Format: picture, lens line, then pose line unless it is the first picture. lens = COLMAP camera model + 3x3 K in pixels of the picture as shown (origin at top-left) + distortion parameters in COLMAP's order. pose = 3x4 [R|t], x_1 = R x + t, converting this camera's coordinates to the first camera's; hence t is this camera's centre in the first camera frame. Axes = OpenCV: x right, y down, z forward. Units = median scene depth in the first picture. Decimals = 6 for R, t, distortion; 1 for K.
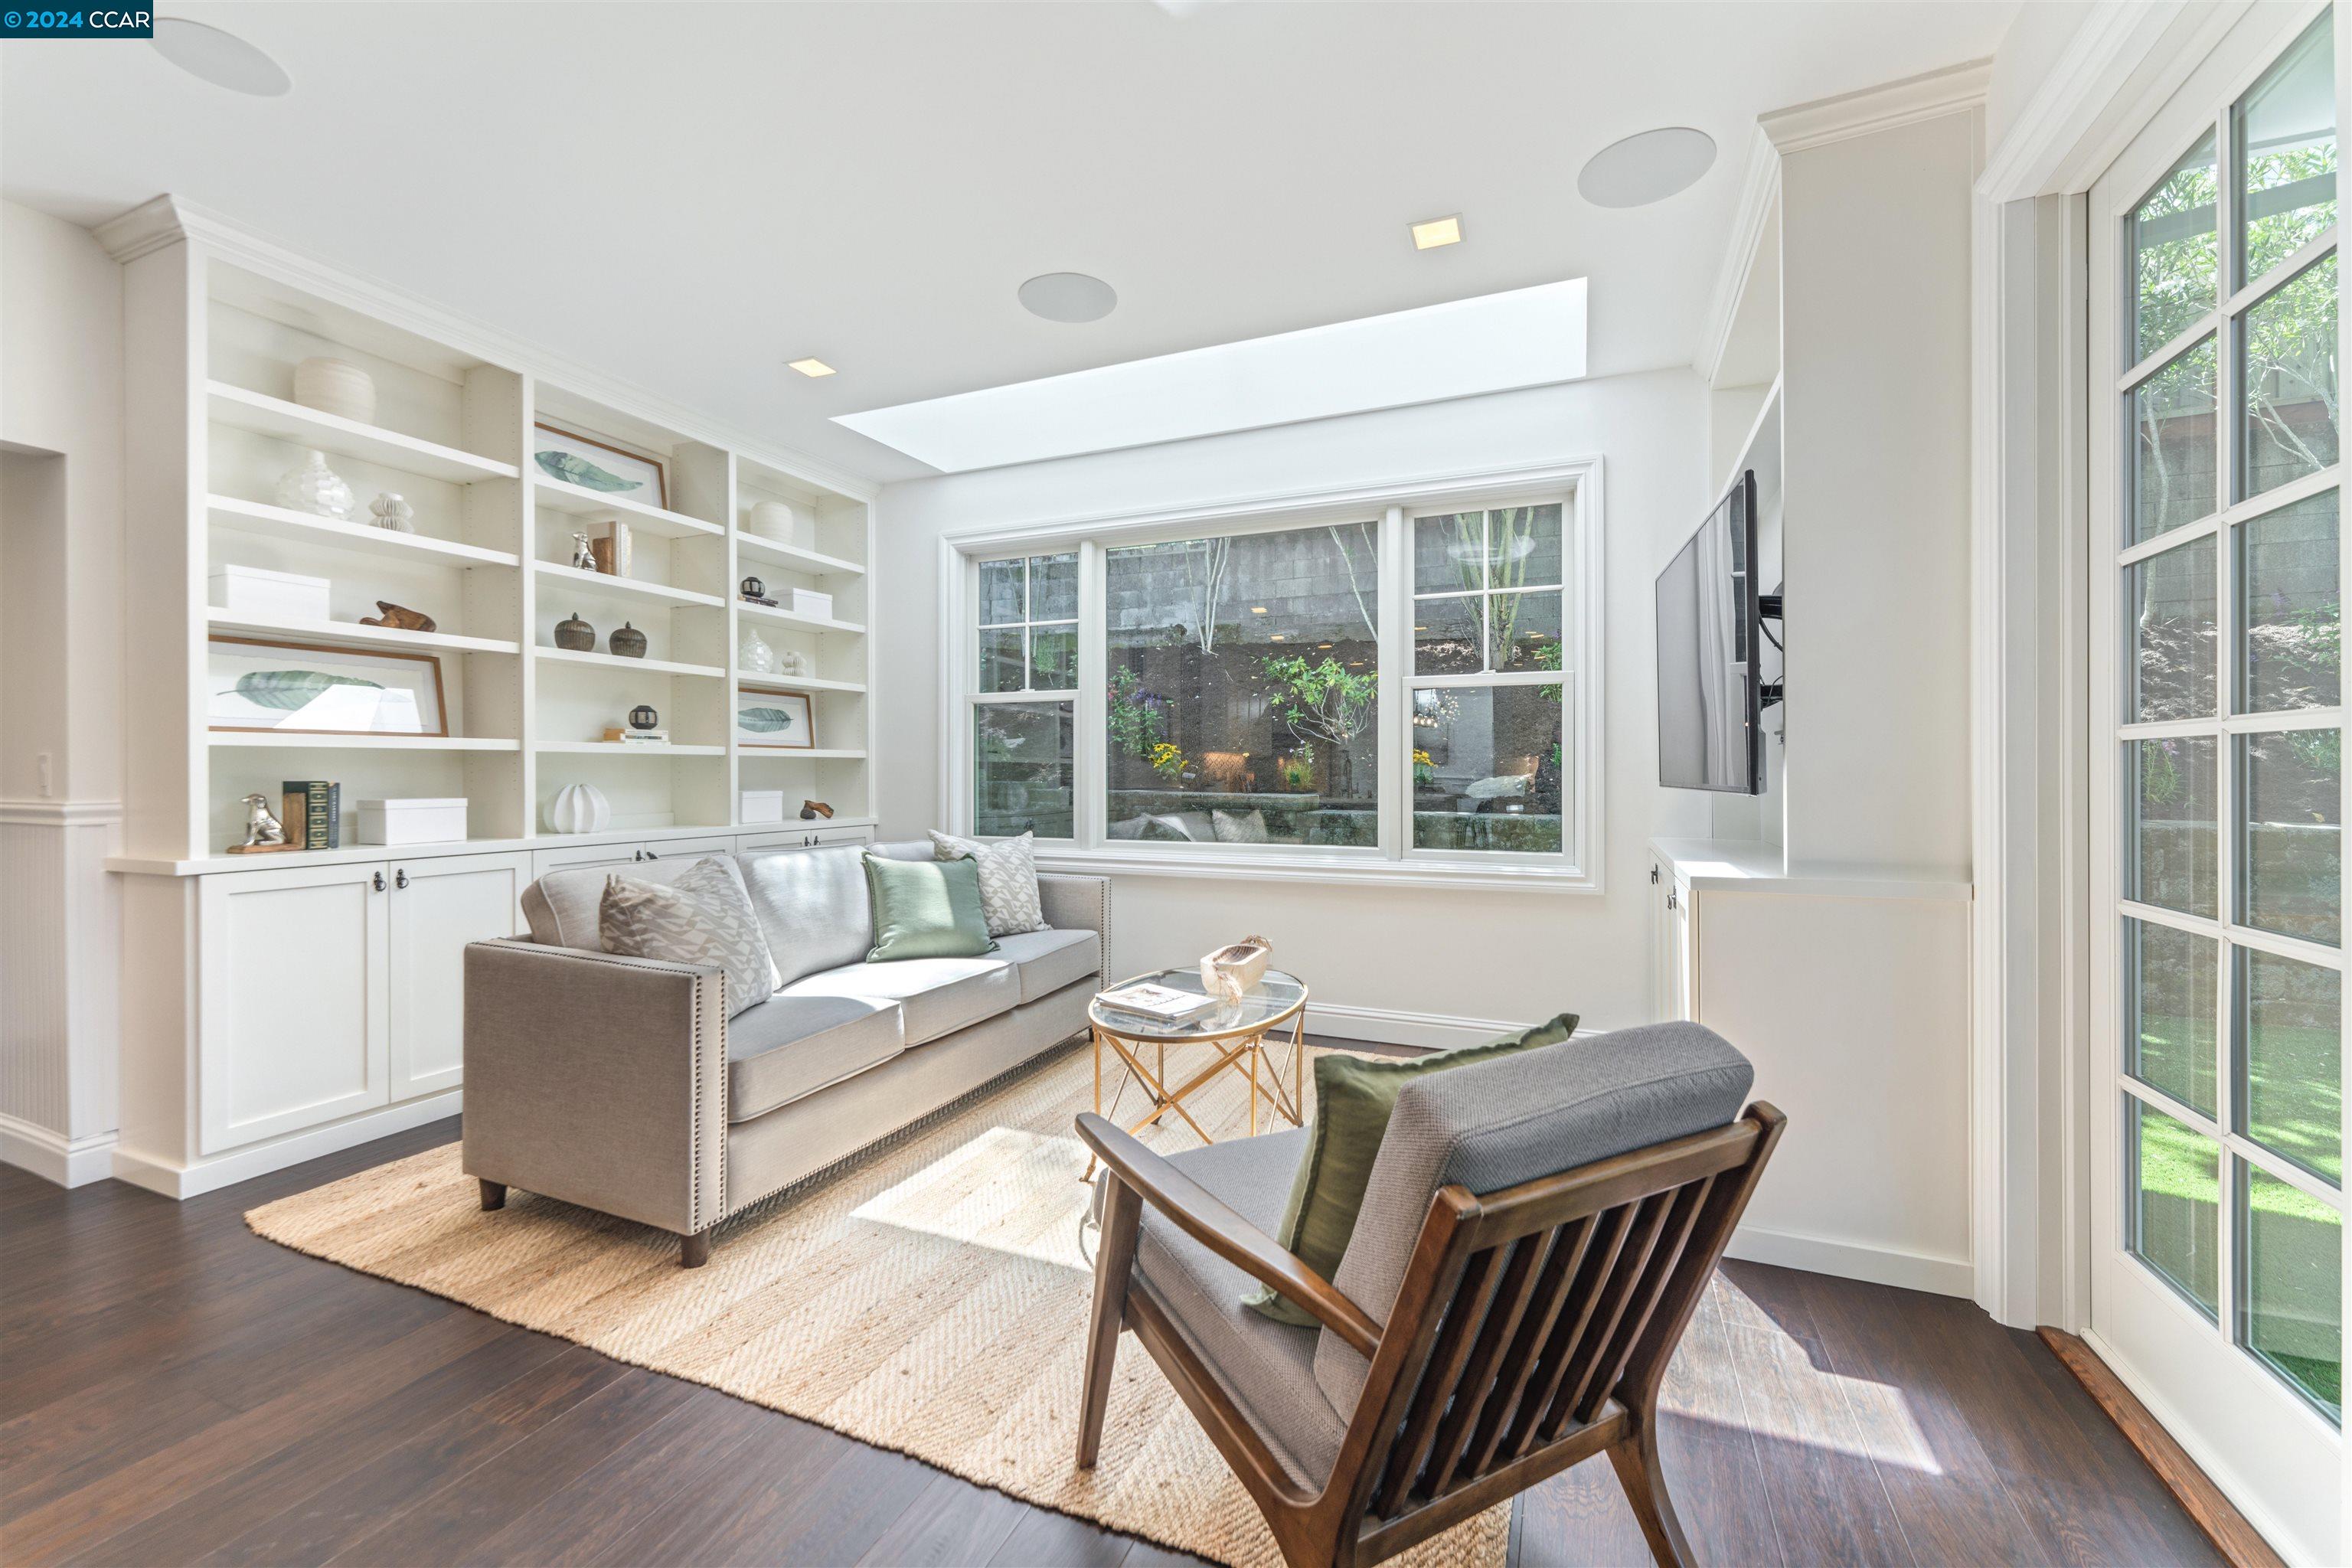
lens RADIAL K [[942.4, 0, 1167.3], [0, 942.4, 777.8], [0, 0, 1]] dist [-0.002388, -0.000213]
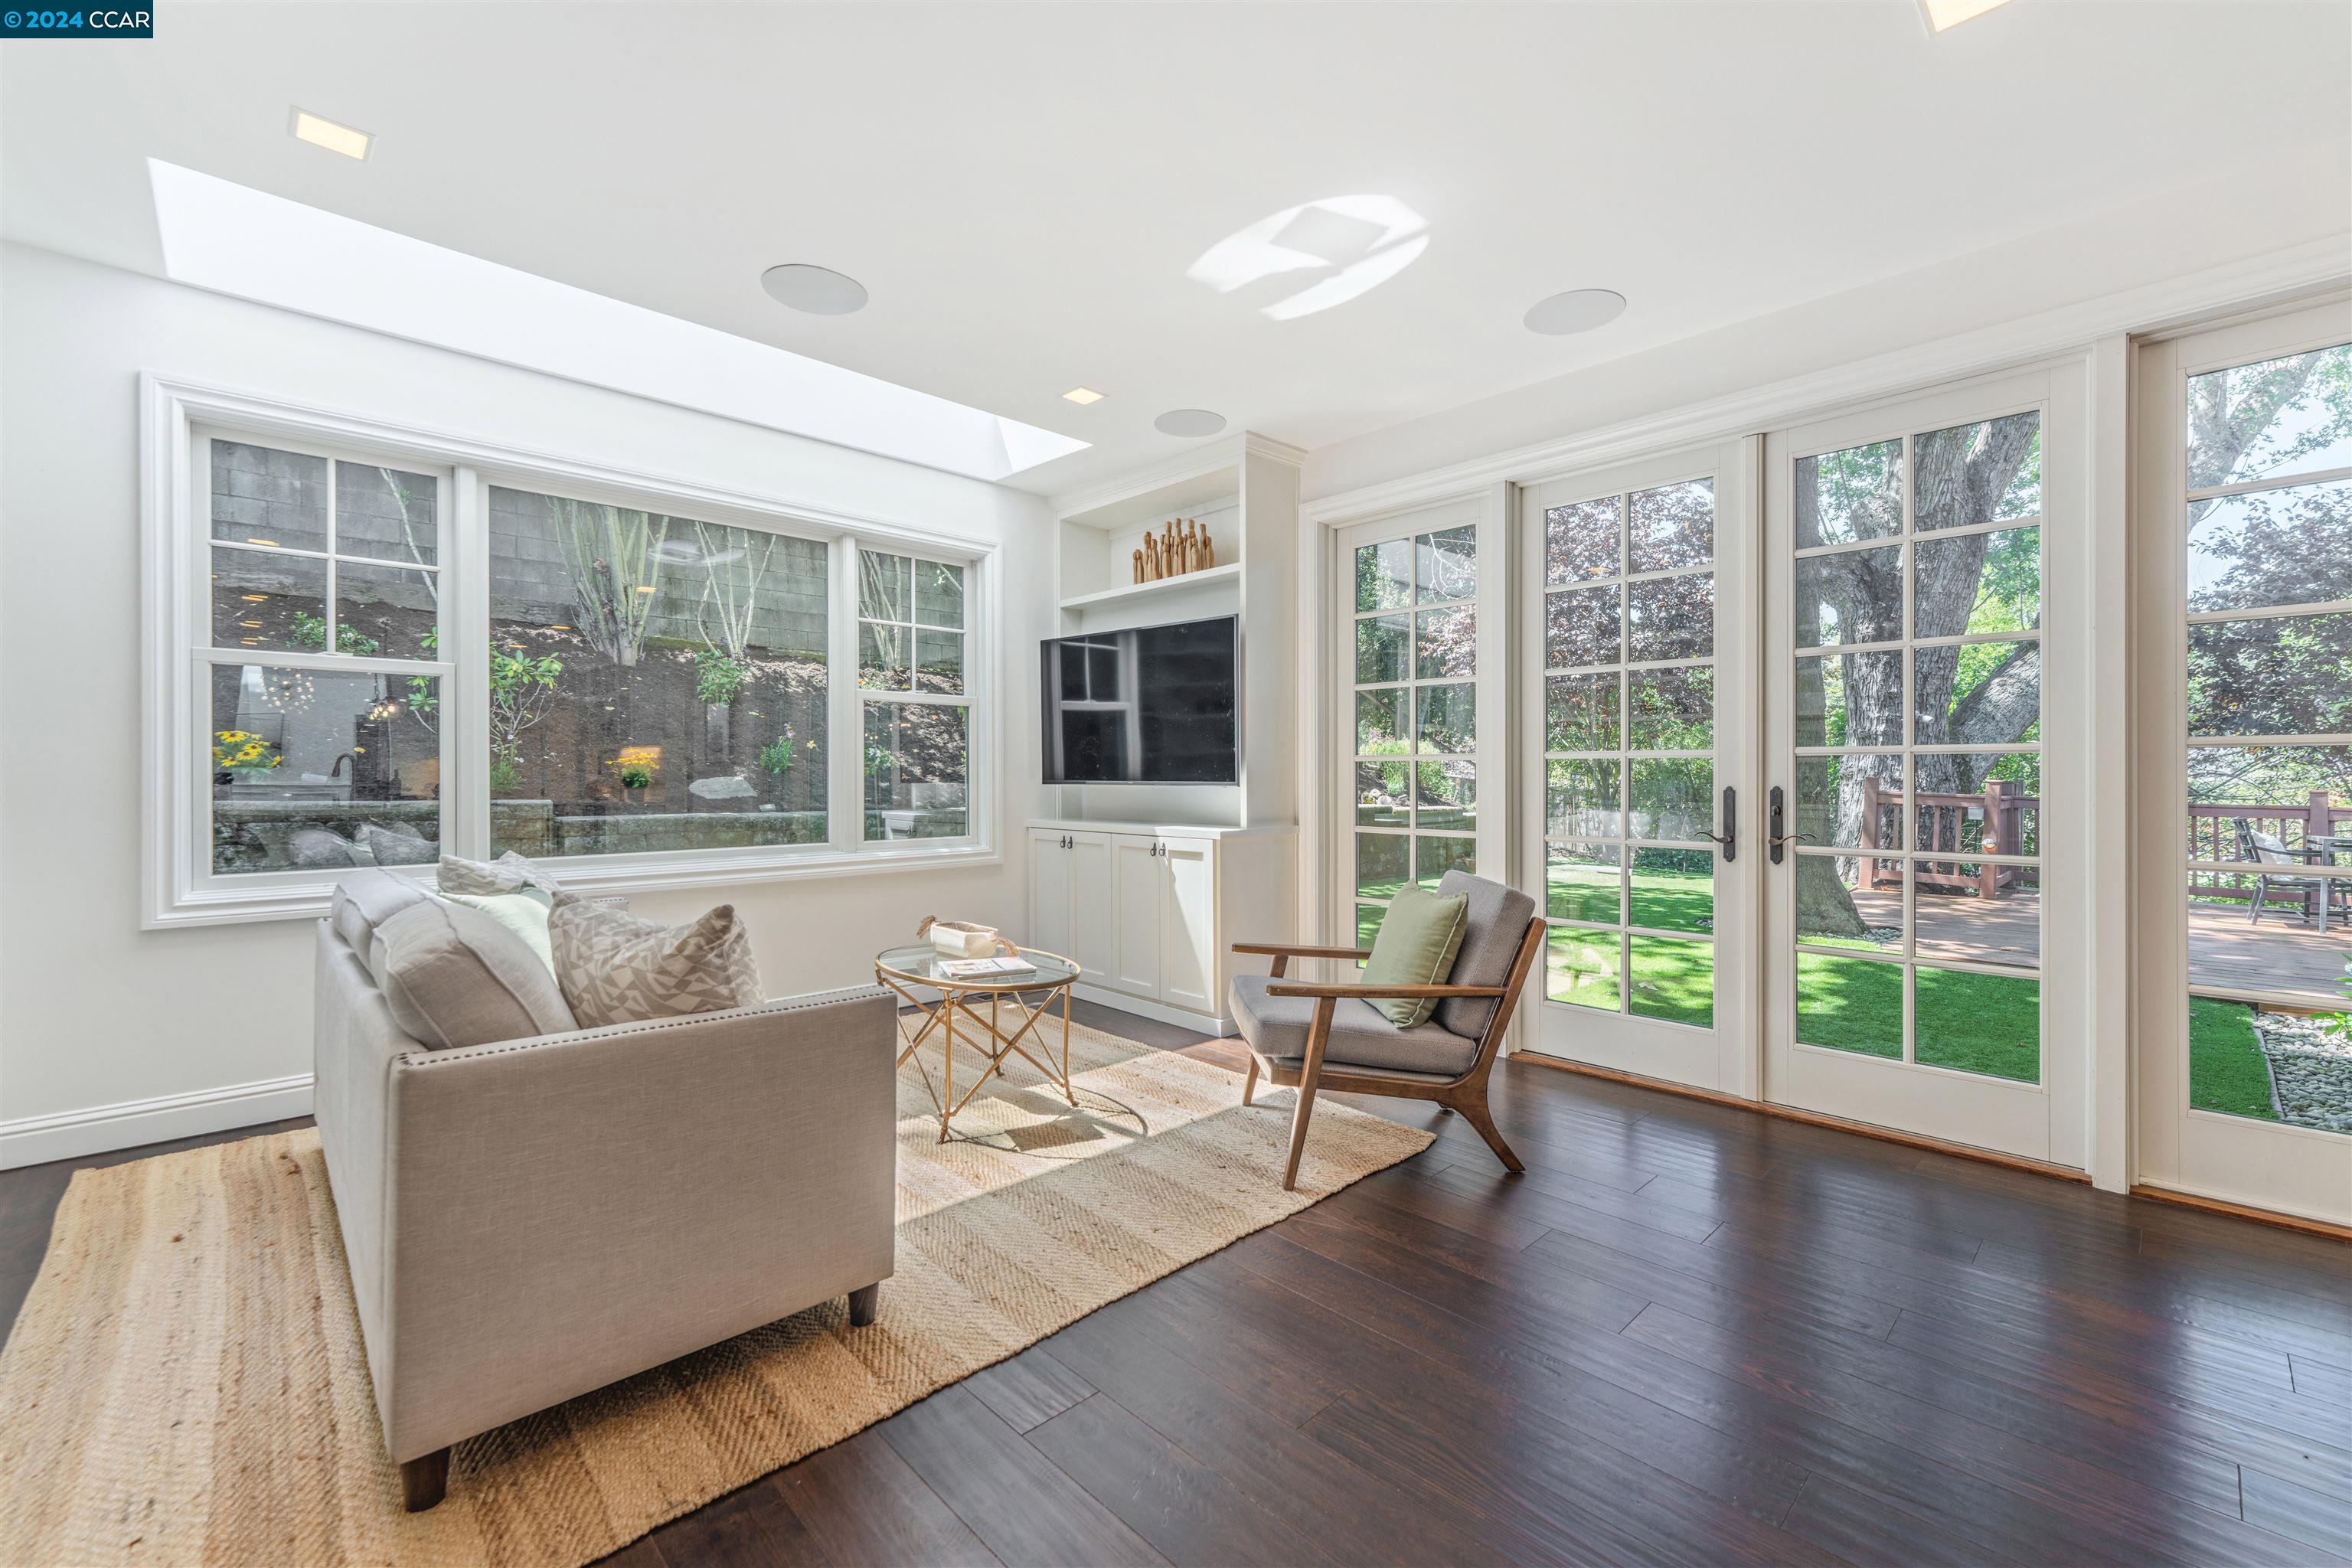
lens RADIAL K [[963.4, 0, 1176.0], [0, 963.4, 784.0], [0, 0, 1]] dist [0.001170, 0.000123]
pose [[0.394421, -0.008989, 0.918886, -0.686440], [0.004184, 0.999959, 0.007986, -0.001472], [-0.918920, 0.000695, 0.394442, 0.202178]]
